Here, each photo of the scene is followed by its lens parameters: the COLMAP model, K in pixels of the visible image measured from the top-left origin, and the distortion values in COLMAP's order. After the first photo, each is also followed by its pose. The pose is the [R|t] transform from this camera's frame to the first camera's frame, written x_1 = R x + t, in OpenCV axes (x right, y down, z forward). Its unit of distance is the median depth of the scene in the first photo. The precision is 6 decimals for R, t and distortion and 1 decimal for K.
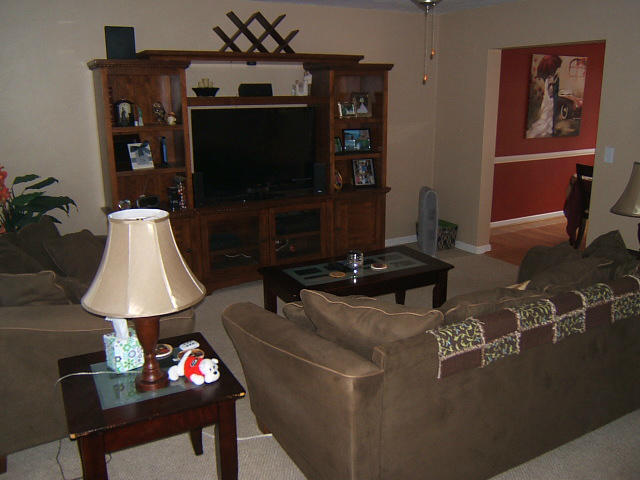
lens RADIAL K [[560.9, 0, 320.0], [0, 560.9, 237.0], [0, 0, 1]] dist [-0.038701, -0.011922]
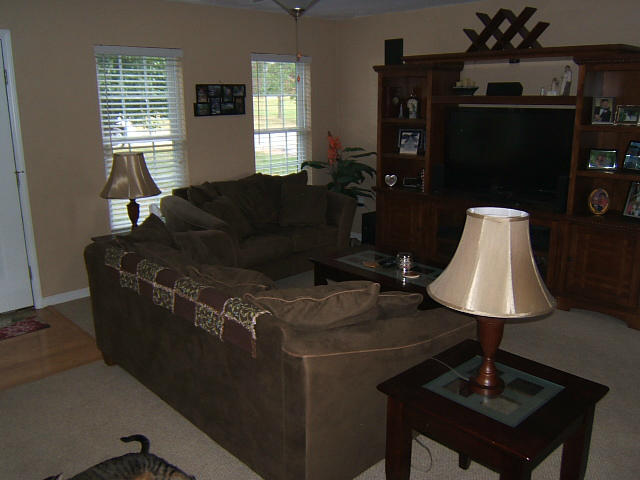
lens RADIAL K [[560.9, 0, 320.3], [0, 560.9, 243.3], [0, 0, 1]] dist [-0.038701, -0.011922]
pose [[0.255769, 0.244546, -0.935297, 0.790501], [-0.249087, 0.951481, 0.180661, -0.105262], [0.934097, 0.186763, 0.304273, 0.467814]]
